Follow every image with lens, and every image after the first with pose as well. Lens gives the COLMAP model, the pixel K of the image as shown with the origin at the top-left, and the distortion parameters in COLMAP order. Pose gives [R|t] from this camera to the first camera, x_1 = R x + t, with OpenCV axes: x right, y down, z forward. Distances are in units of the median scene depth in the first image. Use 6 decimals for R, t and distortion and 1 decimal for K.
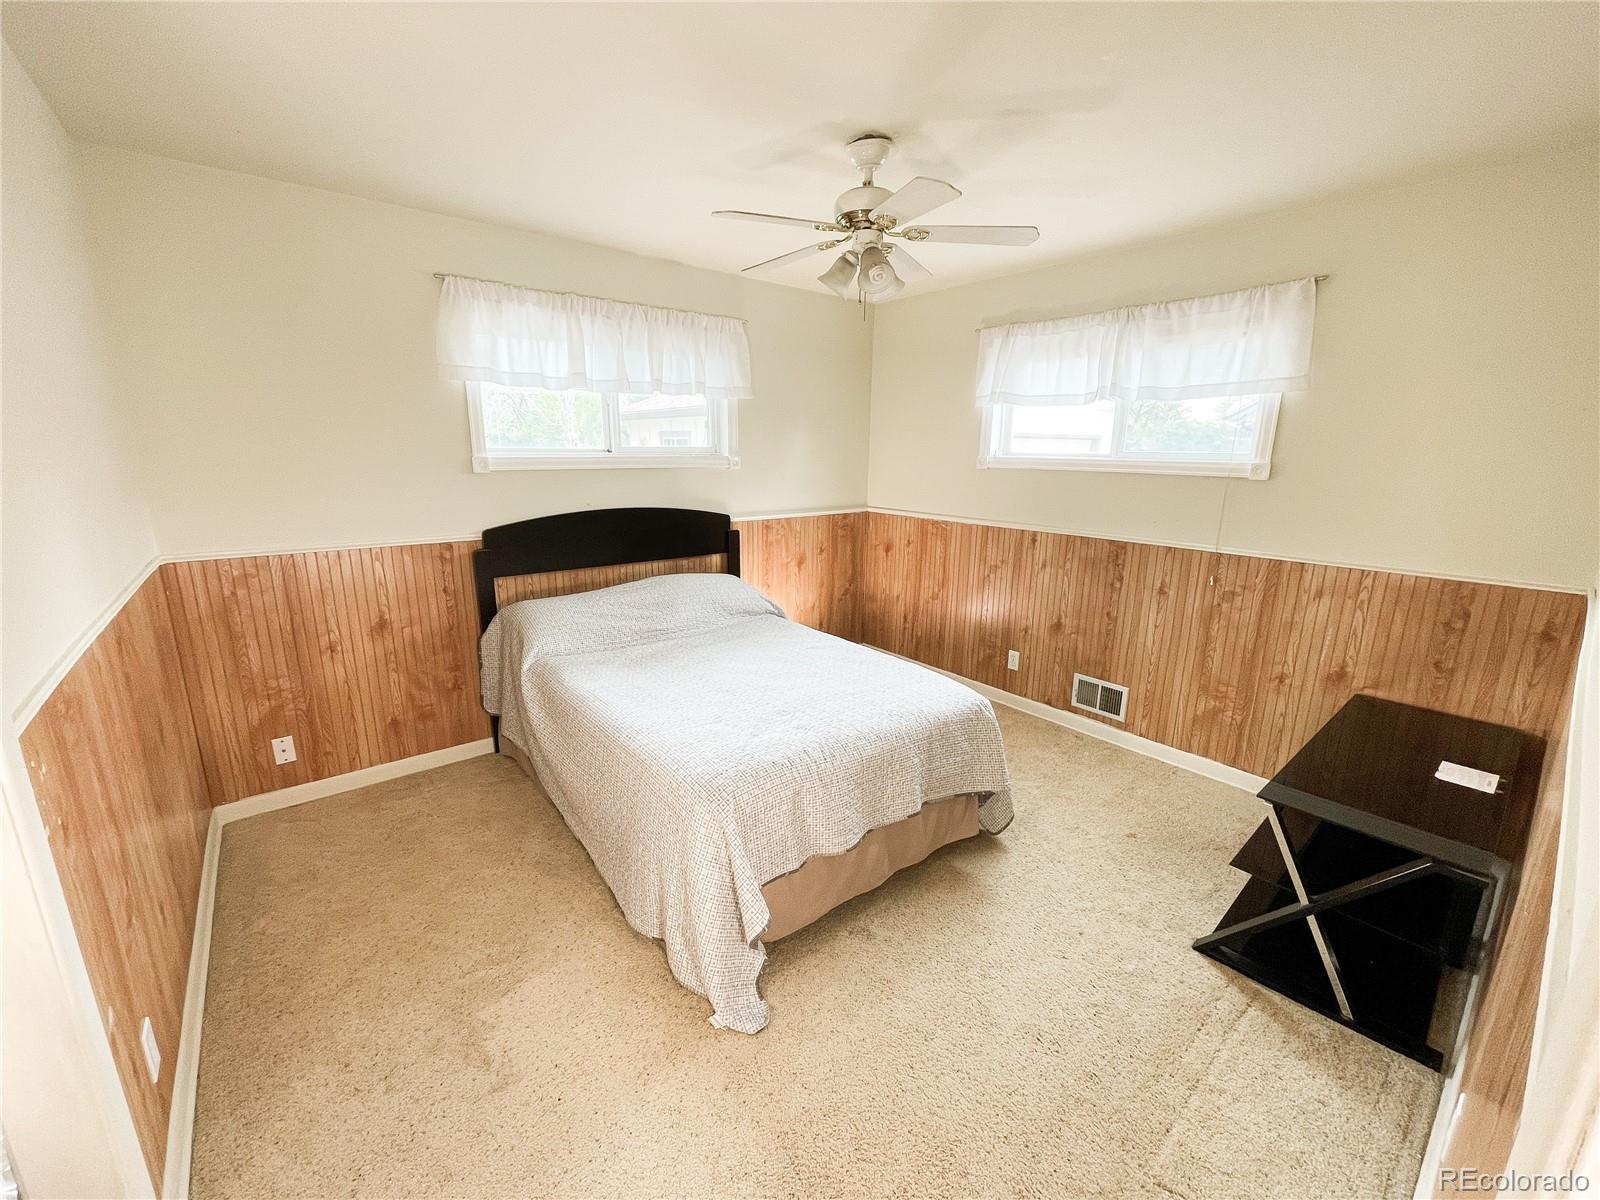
lens RADIAL K [[647.9, 0, 803.5], [0, 647.9, 597.2], [0, 0, 1]] dist [0.001403, 0.000141]
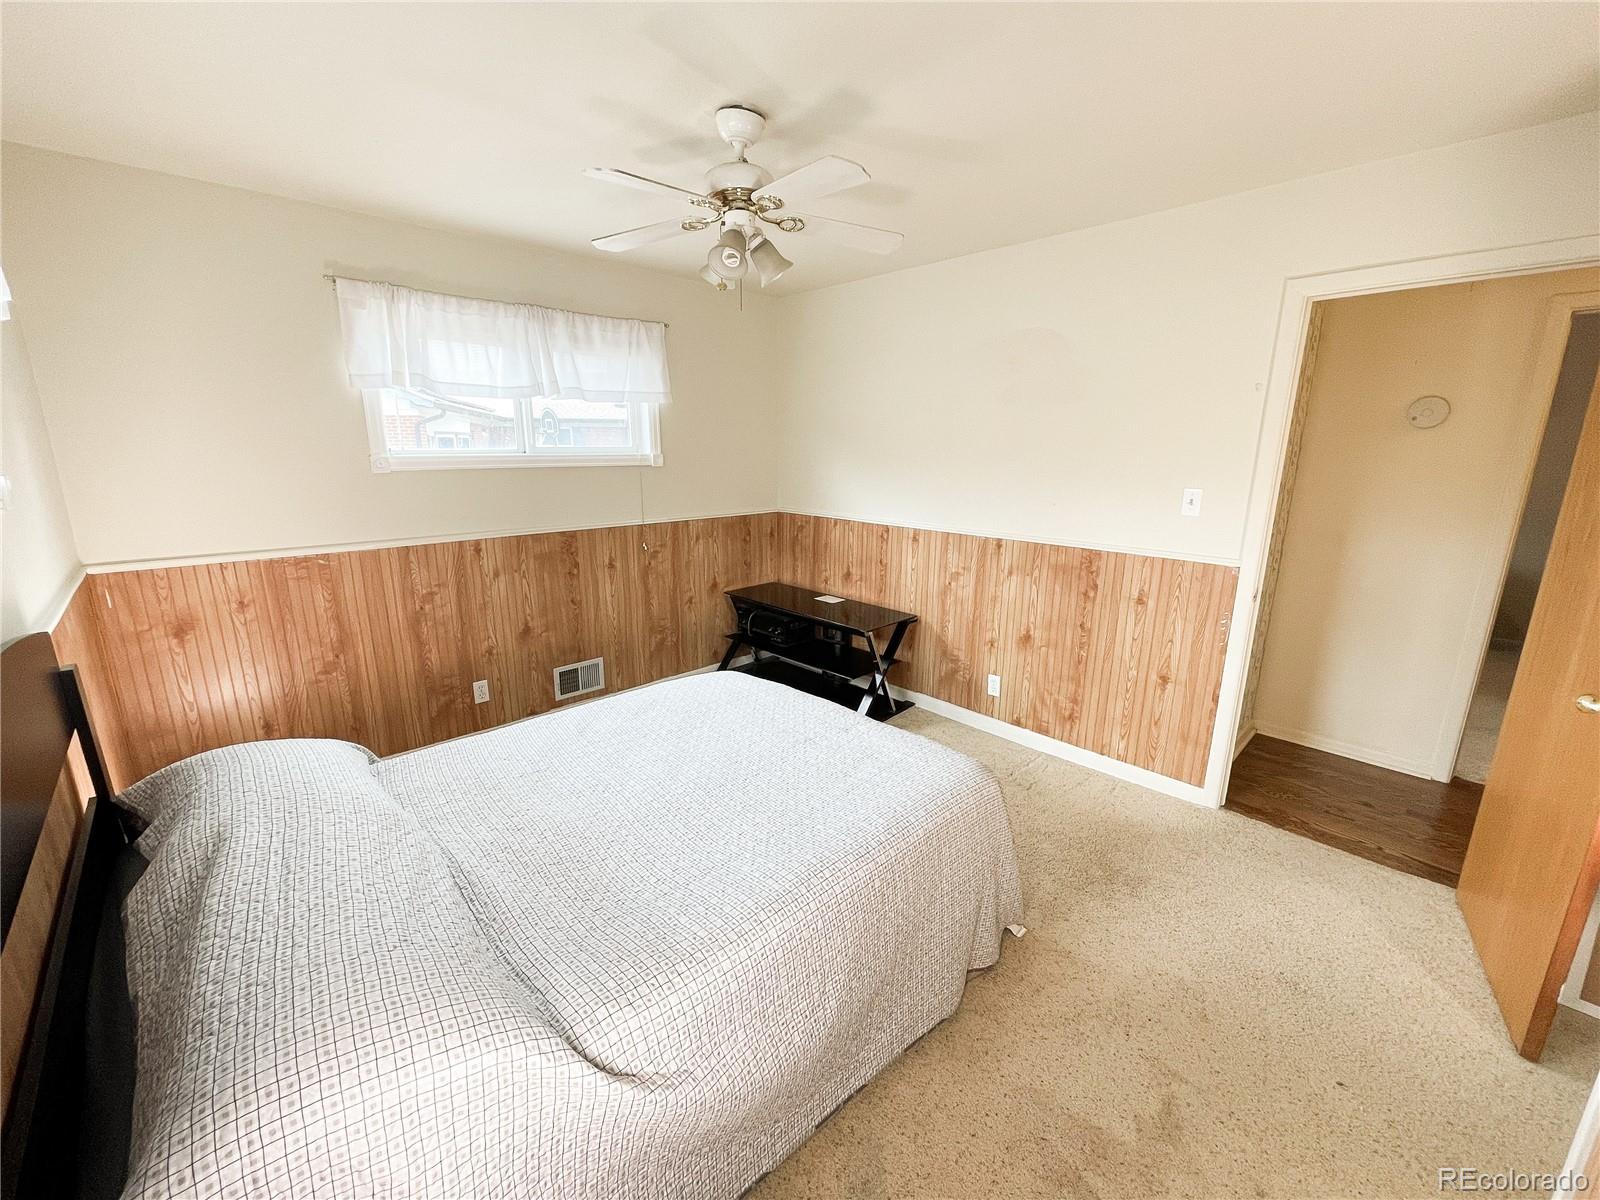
lens RADIAL K [[647.9, 0, 802.3], [0, 647.9, 600.4], [0, 0, 1]] dist [0.001403, 0.000141]
pose [[-0.078501, -0.246937, 0.965847, -0.572027], [0.221735, 0.940243, 0.258413, -0.161663], [-0.971942, 0.234447, -0.019055, 0.641279]]
